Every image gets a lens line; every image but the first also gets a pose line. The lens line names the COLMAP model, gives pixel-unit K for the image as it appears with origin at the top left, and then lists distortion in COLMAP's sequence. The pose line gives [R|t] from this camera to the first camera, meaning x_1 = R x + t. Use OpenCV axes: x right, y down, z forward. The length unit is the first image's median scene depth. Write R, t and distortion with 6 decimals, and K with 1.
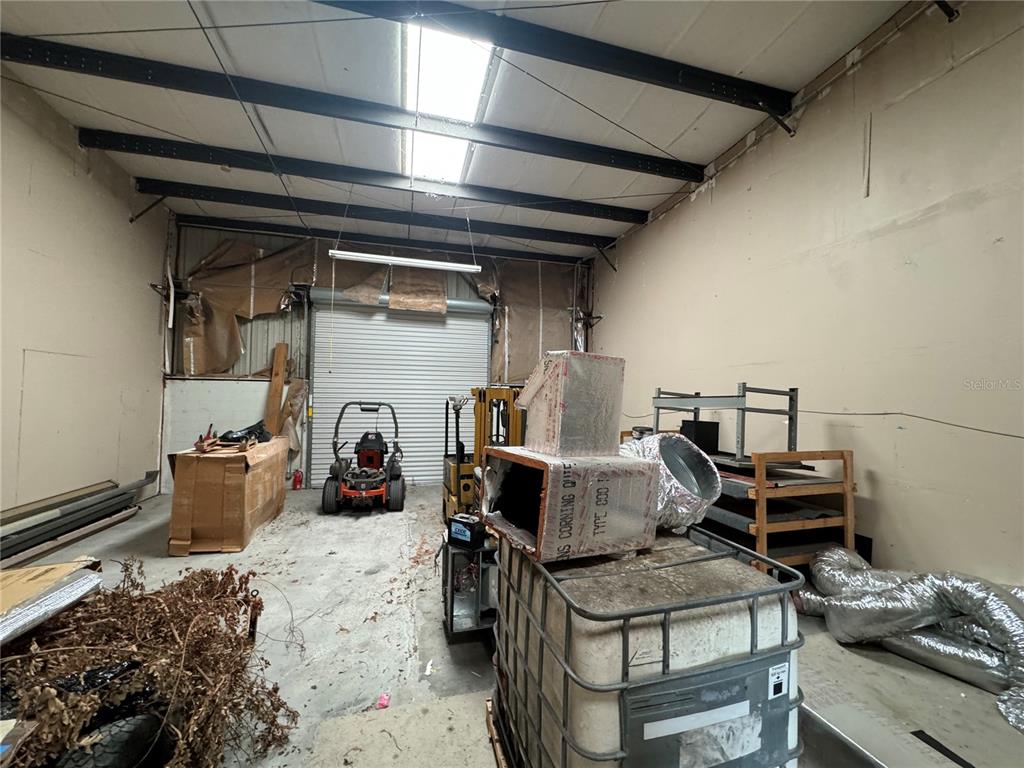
lens RADIAL K [[410.6, 0, 512.0], [0, 410.6, 384.0], [0, 0, 1]] dist [-0.003084, 0.000330]
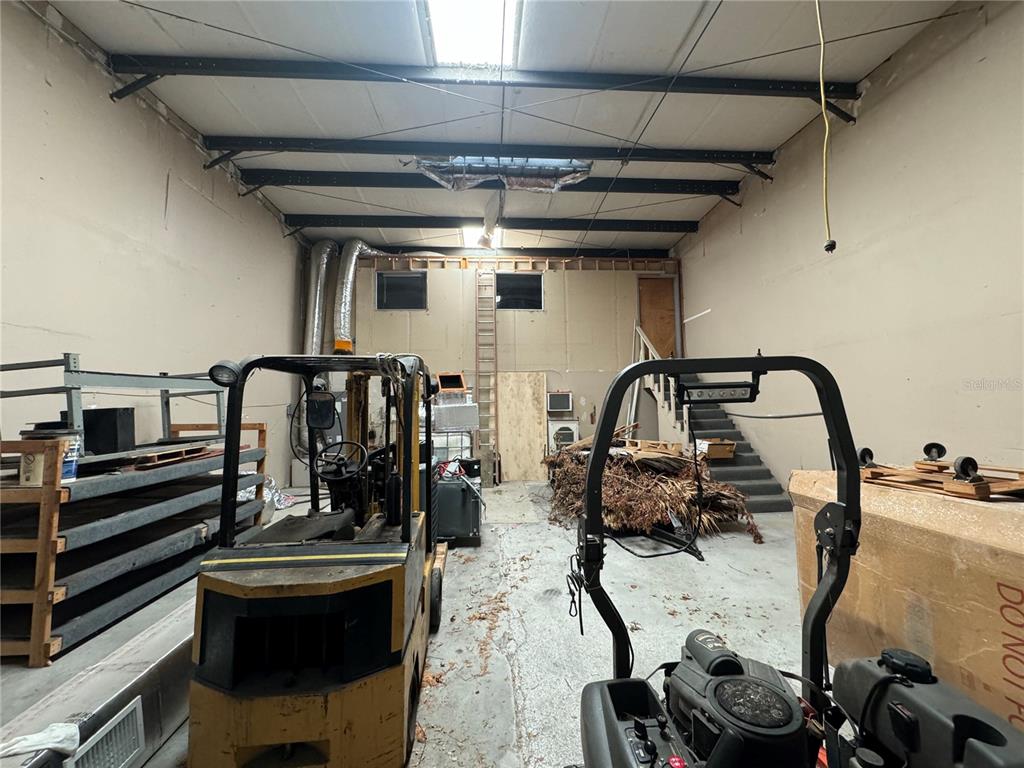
lens RADIAL K [[410.6, 0, 512.0], [0, 410.6, 384.0], [0, 0, 1]] dist [-0.003084, 0.000330]
pose [[-0.979901, 0.004961, 0.199425, -0.435113], [-0.009498, 0.997396, -0.071486, 0.108902], [-0.199260, -0.071943, -0.977302, 1.872008]]
